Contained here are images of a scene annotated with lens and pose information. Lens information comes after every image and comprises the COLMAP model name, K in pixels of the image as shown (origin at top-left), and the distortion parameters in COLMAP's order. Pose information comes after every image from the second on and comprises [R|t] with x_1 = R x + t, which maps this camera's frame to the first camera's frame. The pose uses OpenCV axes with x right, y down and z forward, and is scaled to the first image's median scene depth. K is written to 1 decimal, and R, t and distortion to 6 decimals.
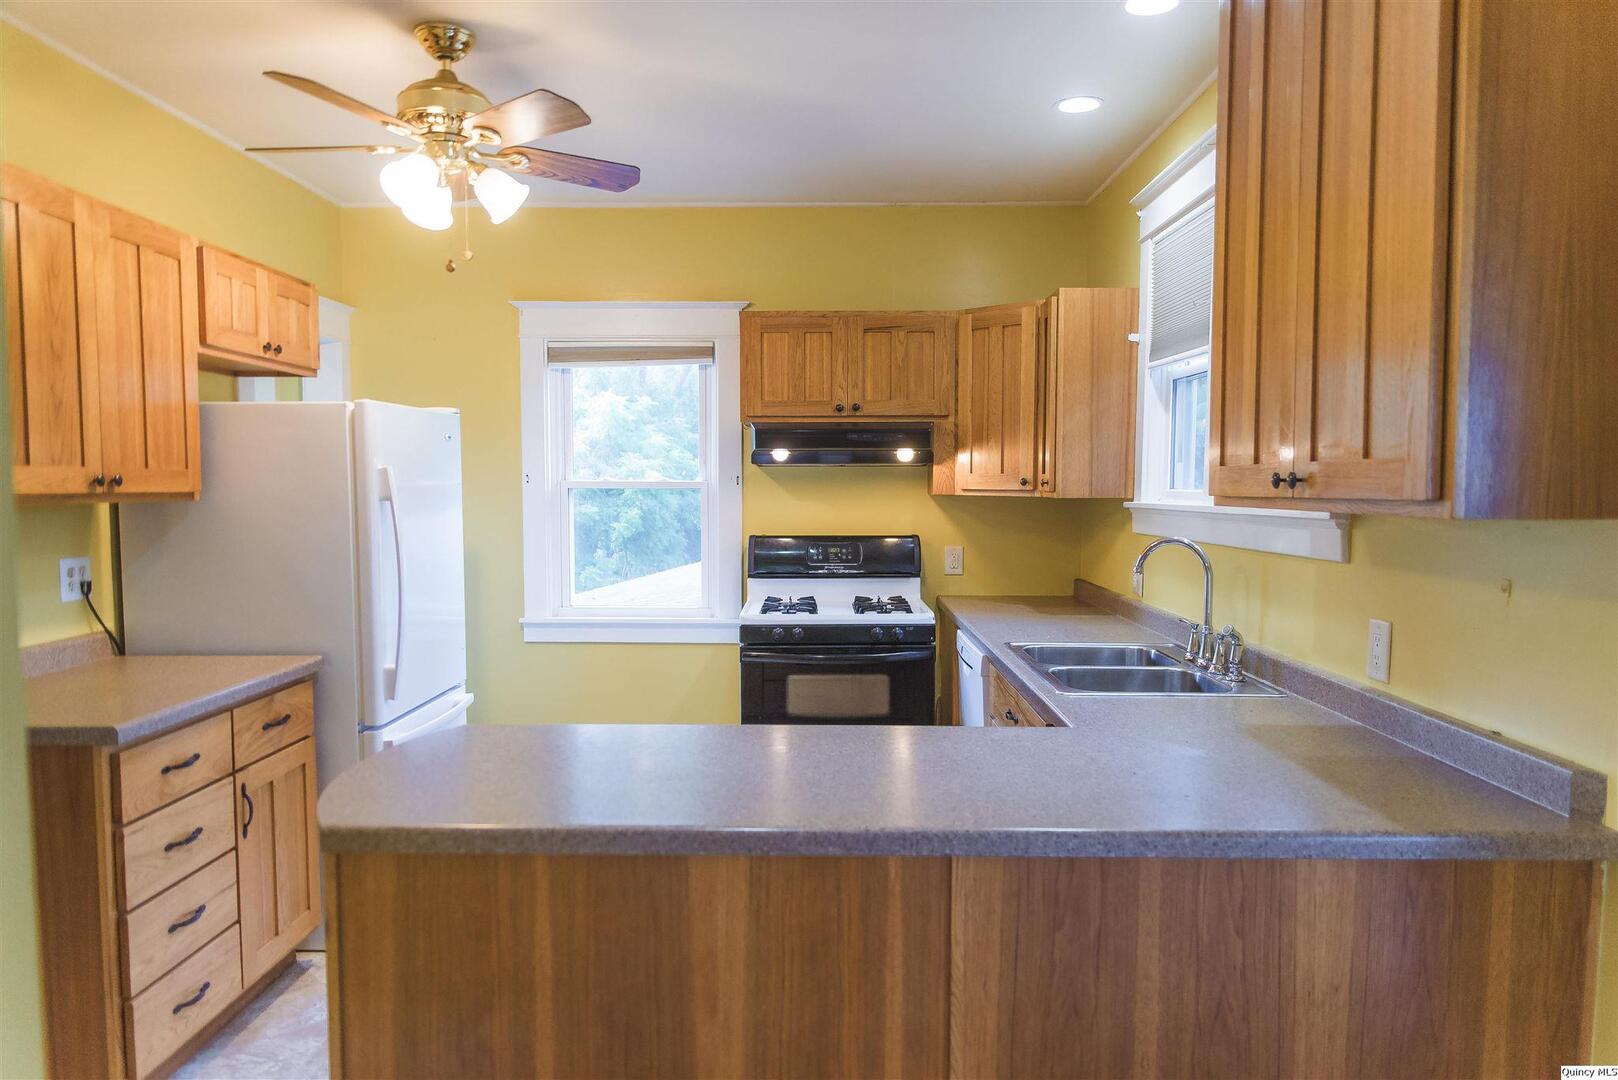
lens RADIAL K [[1085.9, 0, 810.0], [0, 1085.9, 549.6], [0, 0, 1]] dist [-0.002235, -0.002628]
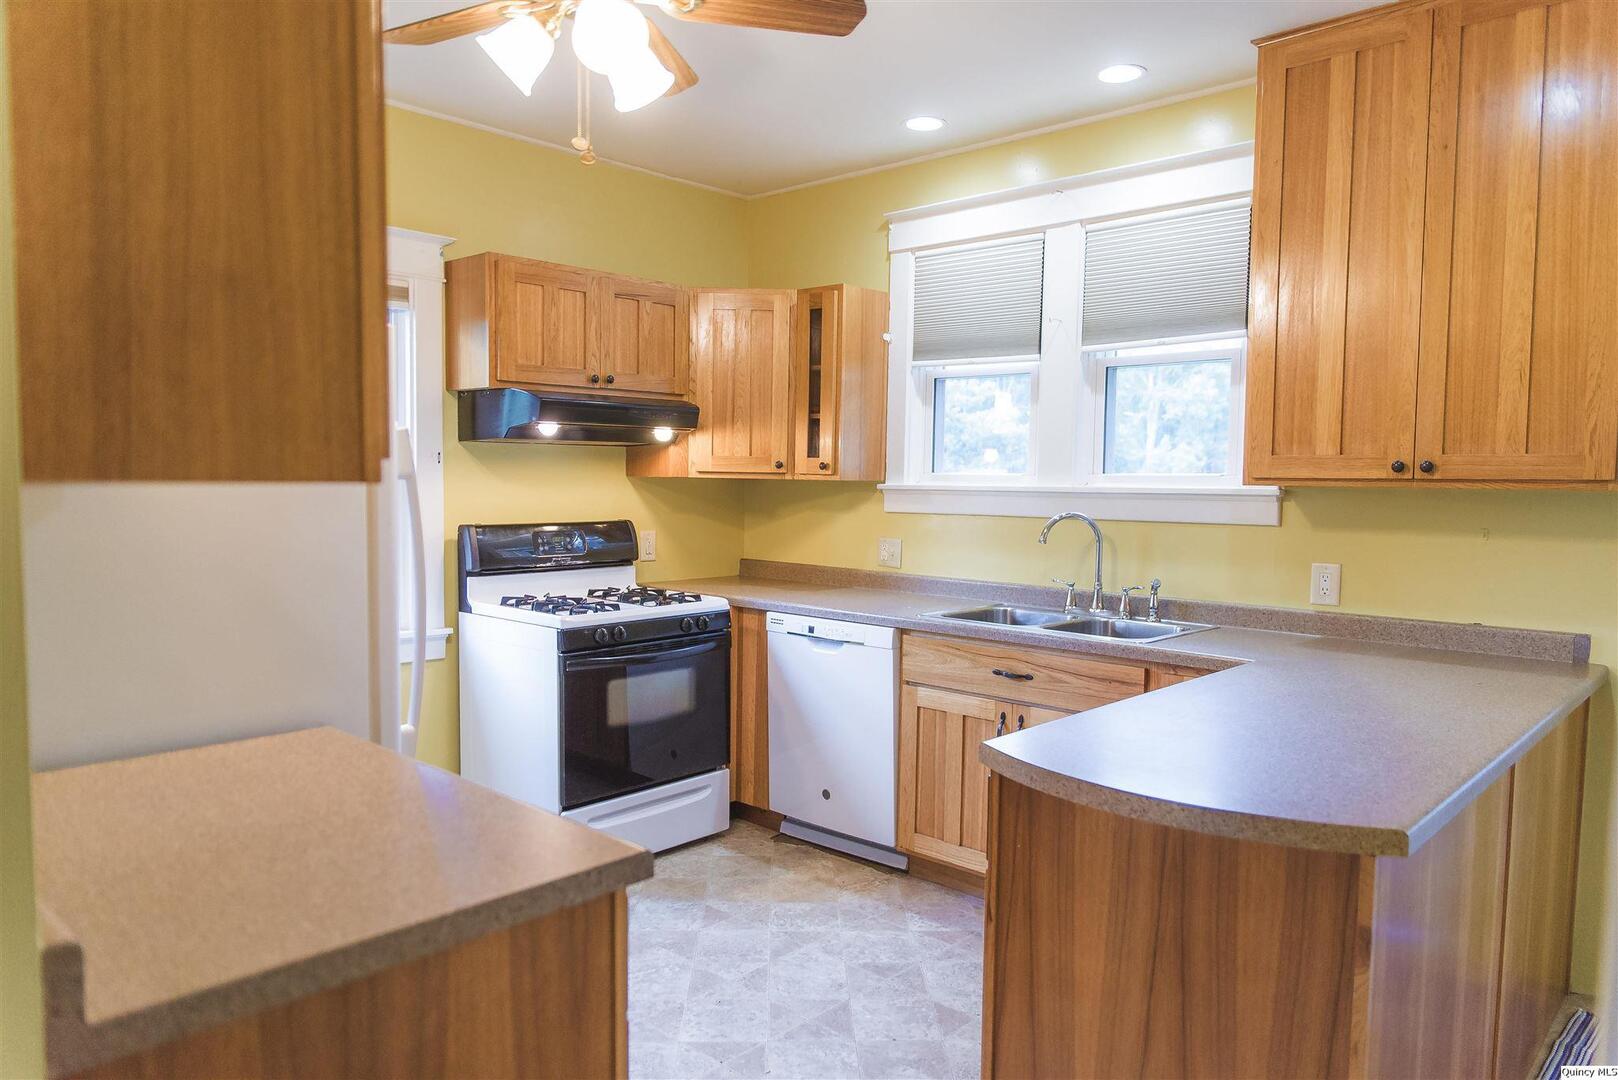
lens RADIAL K [[1085.9, 0, 810.0], [0, 1085.9, 549.6], [0, 0, 1]] dist [-0.002235, -0.002628]
pose [[0.666509, -0.042392, 0.744291, -0.527094], [0.033960, 0.999072, 0.026493, -0.008165], [-0.744723, 0.007618, 0.667330, 0.277148]]
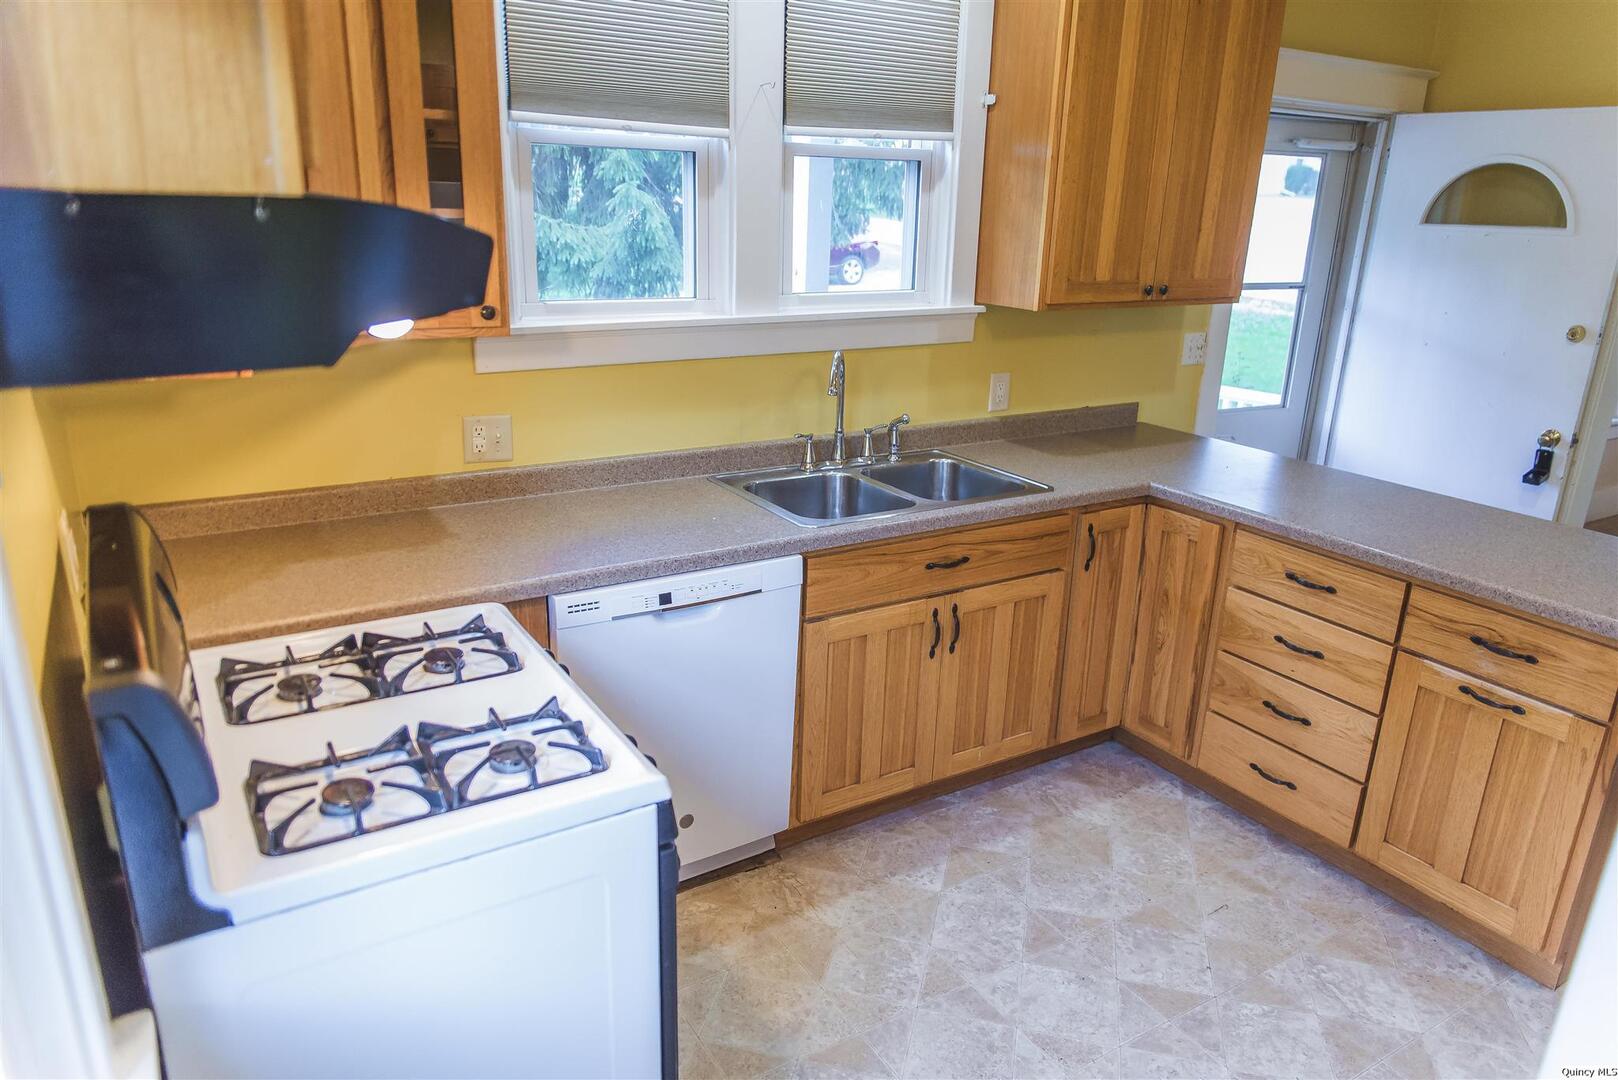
lens RADIAL K [[1085.9, 0, 810.0], [0, 1085.9, 549.6], [0, 0, 1]] dist [-0.002235, -0.002628]
pose [[-0.544990, -0.281411, 0.789806, -0.333105], [0.020987, 0.937118, 0.348380, -0.128101], [-0.838180, 0.206439, -0.504814, 1.065435]]
